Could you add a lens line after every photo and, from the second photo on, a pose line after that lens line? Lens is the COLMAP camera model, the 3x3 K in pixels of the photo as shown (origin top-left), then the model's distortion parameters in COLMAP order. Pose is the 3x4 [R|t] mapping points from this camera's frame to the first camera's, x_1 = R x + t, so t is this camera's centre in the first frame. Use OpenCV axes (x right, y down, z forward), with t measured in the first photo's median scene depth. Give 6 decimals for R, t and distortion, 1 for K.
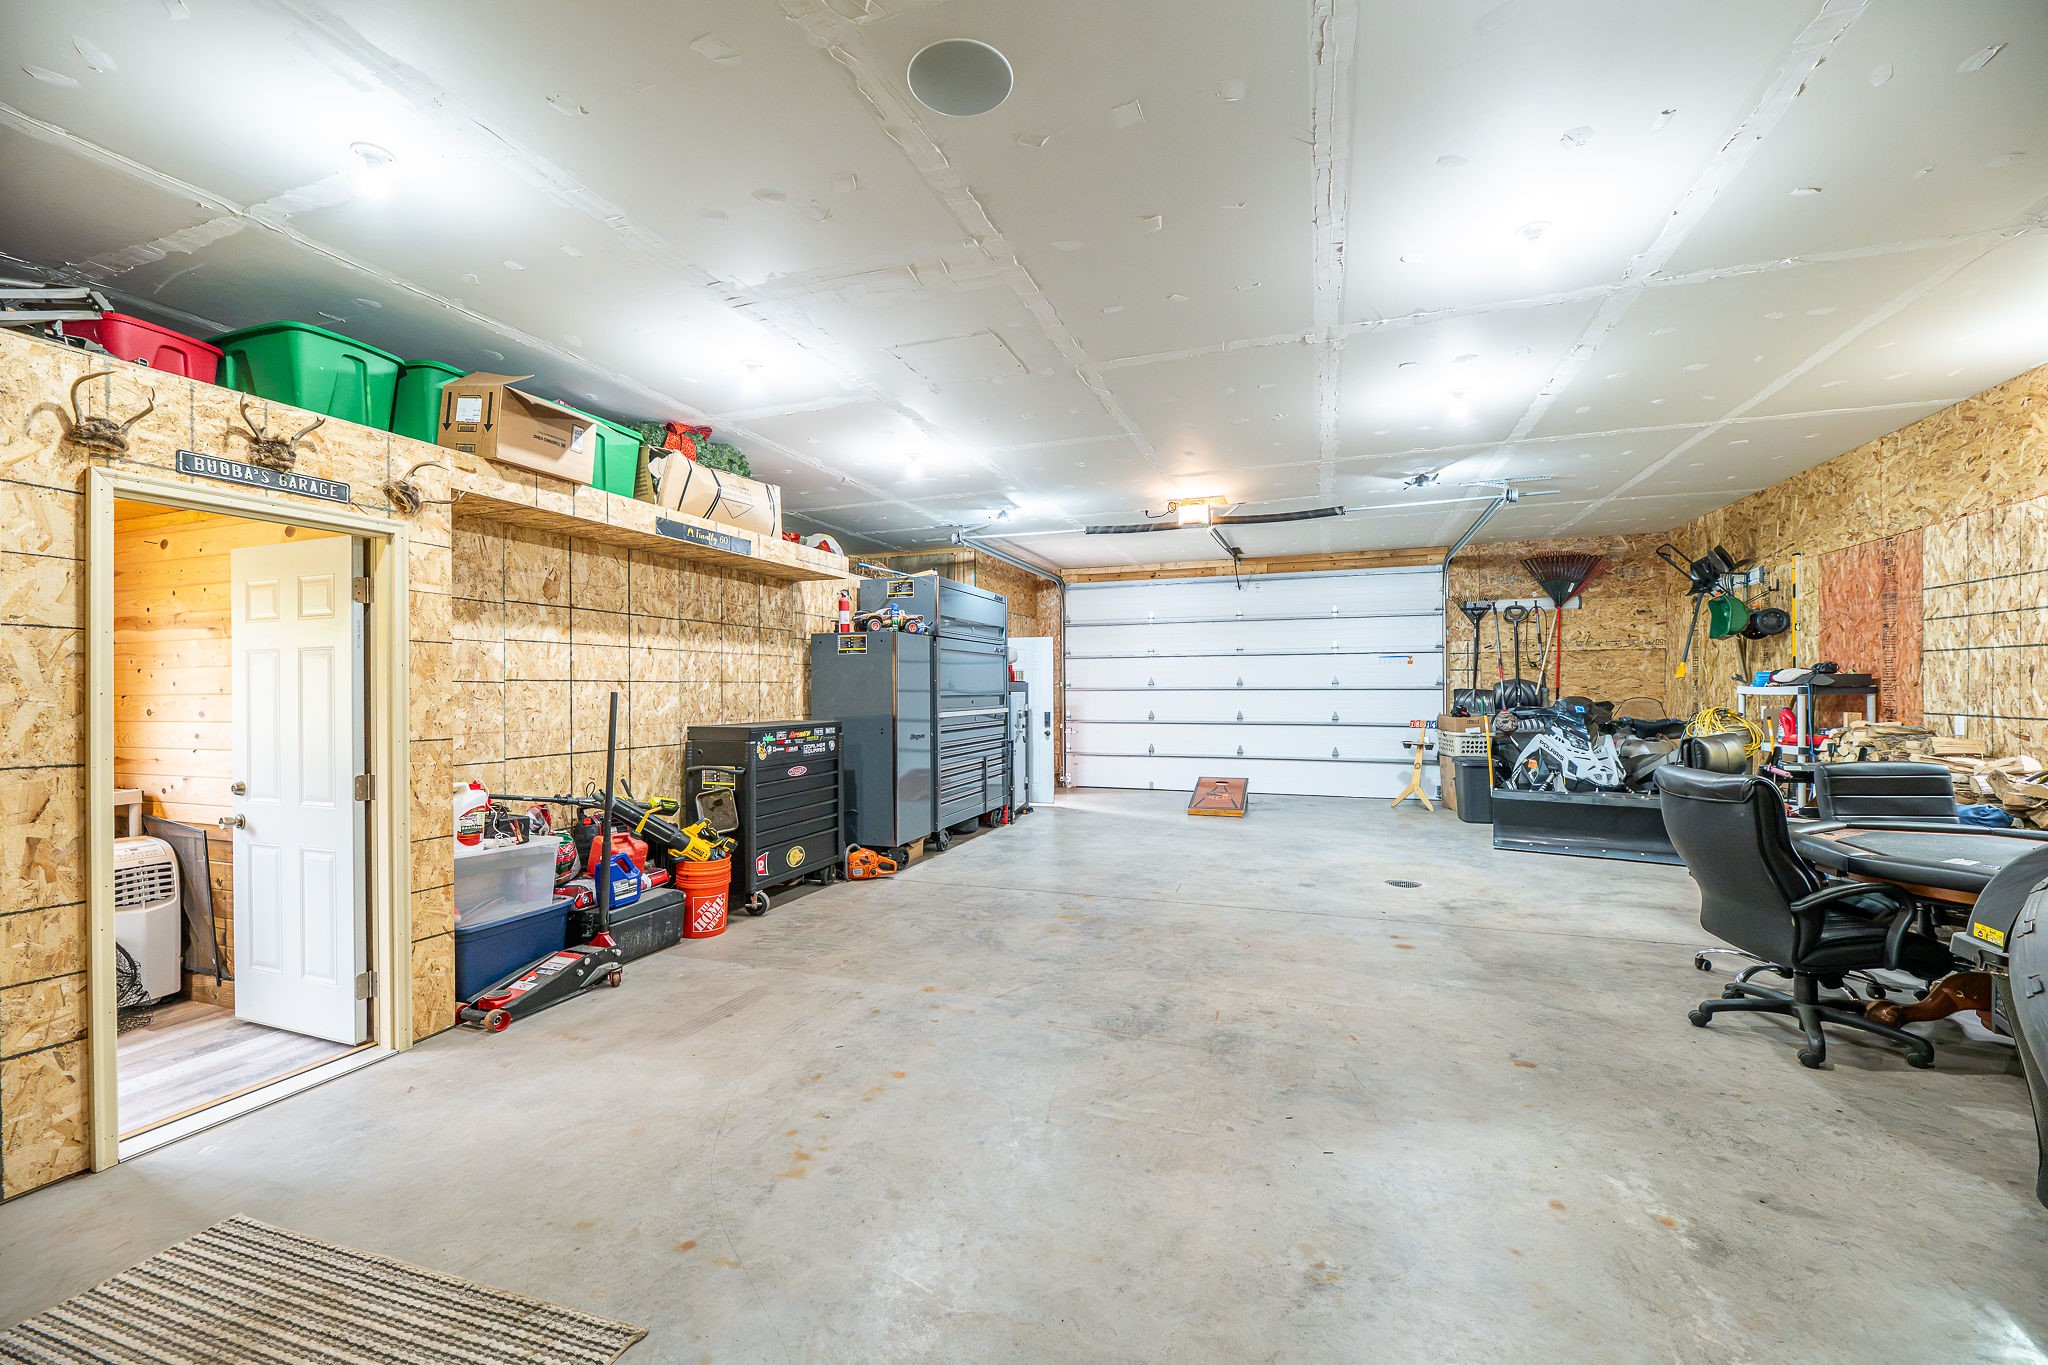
lens RADIAL K [[931.2, 0, 1024.0], [0, 931.2, 682.5], [0, 0, 1]] dist [-0.000249, -0.000267]
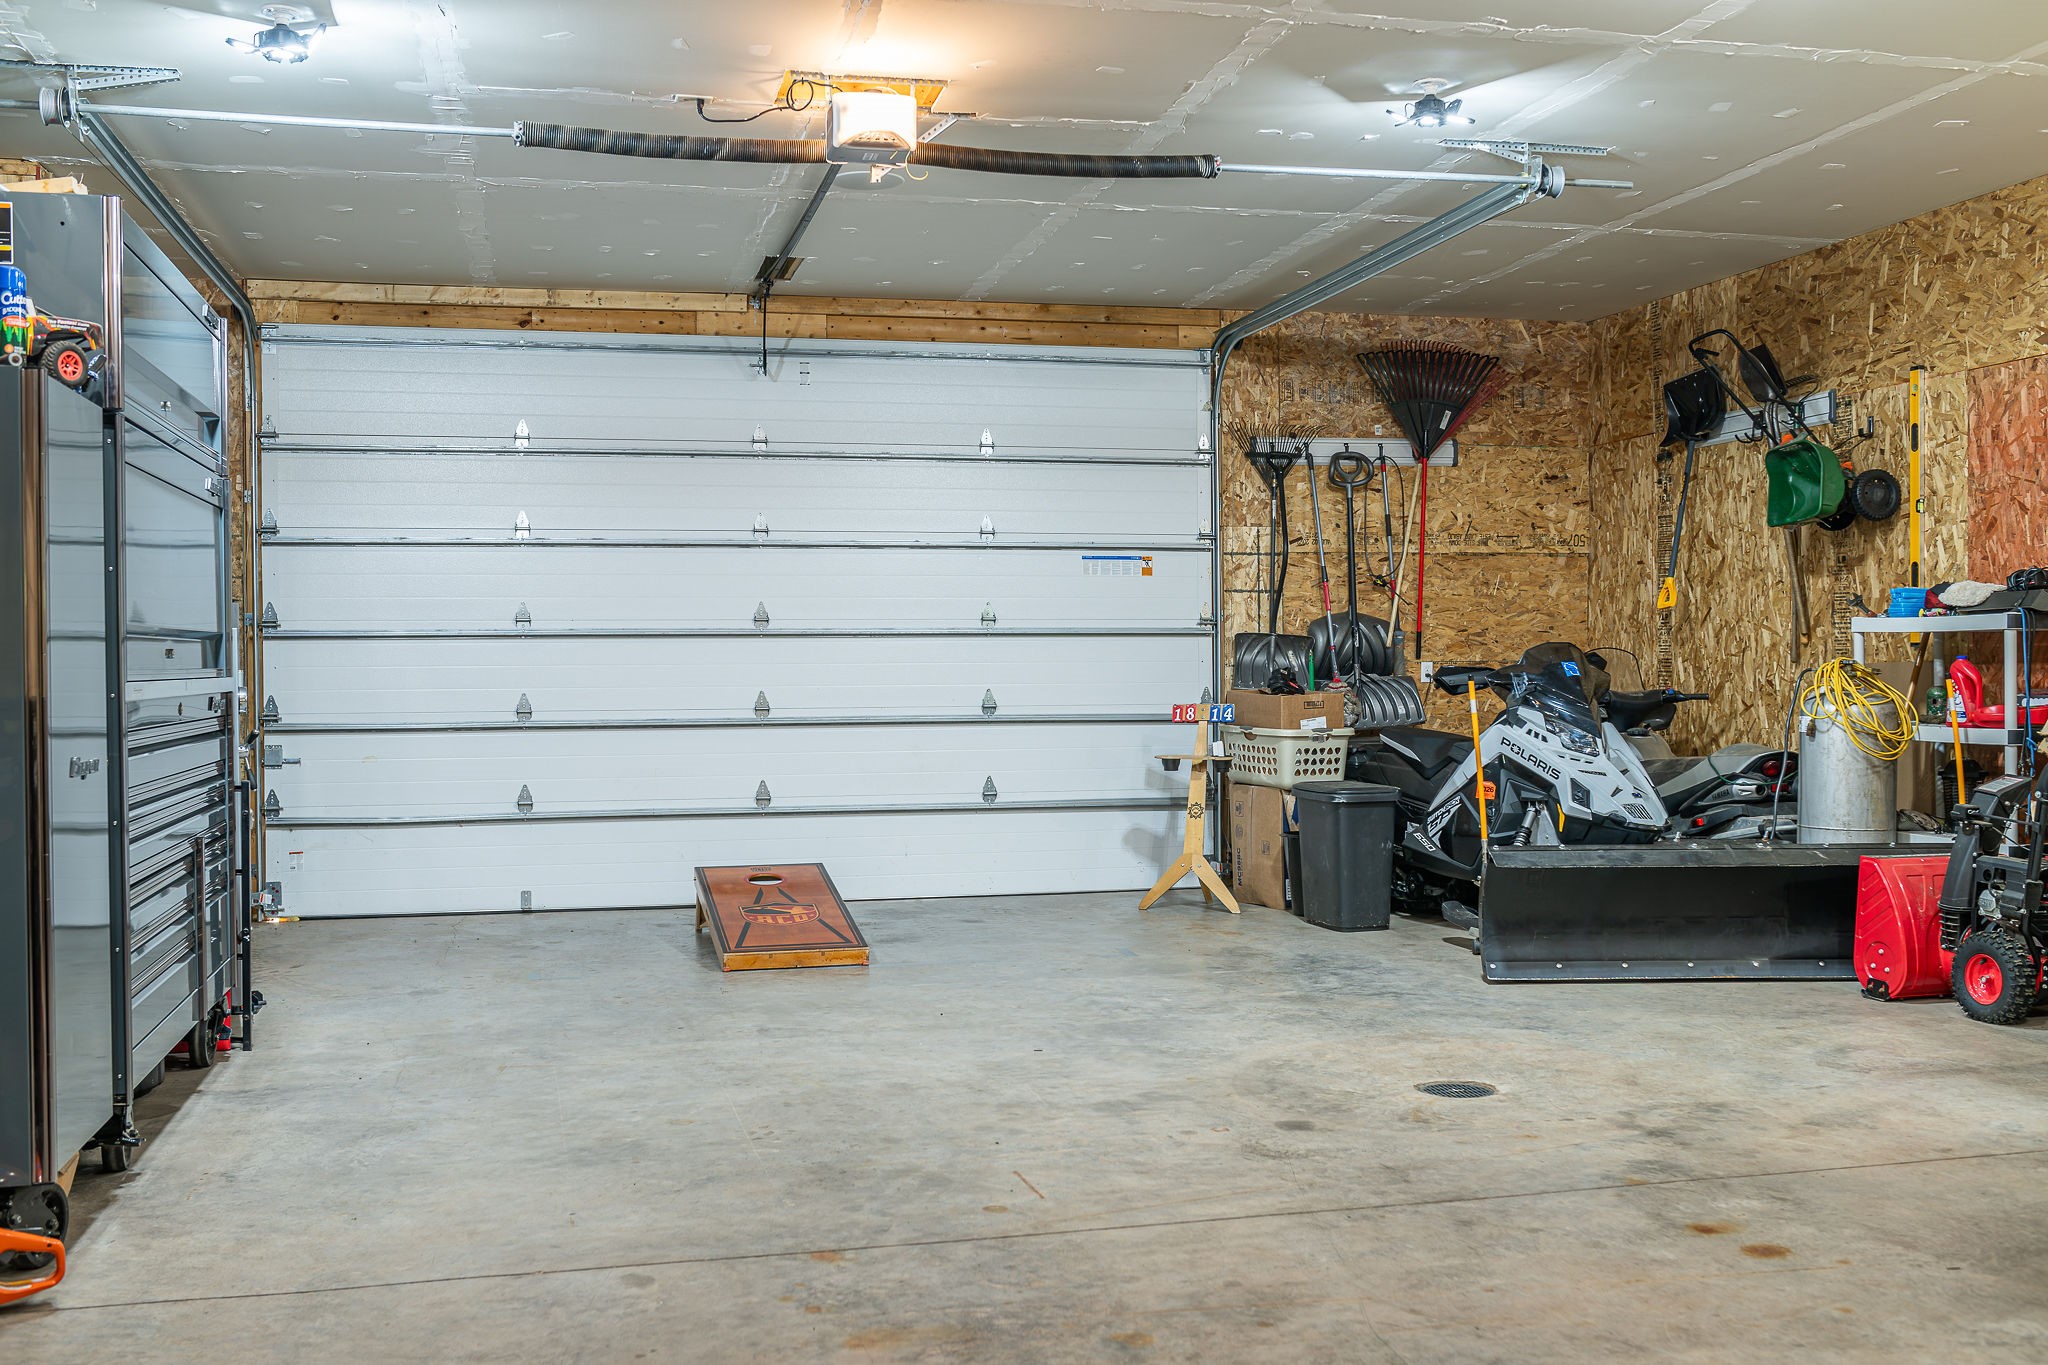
lens RADIAL K [[2039.9, 0, 1024.0], [0, 2039.9, 682.5], [0, 0, 1]] dist [-0.038139, 0.017356]
pose [[0.810308, -0.005450, 0.585980, -0.196695], [0.001900, 0.999976, 0.006674, 0.024670], [-0.586002, -0.004295, 0.810298, 0.291363]]
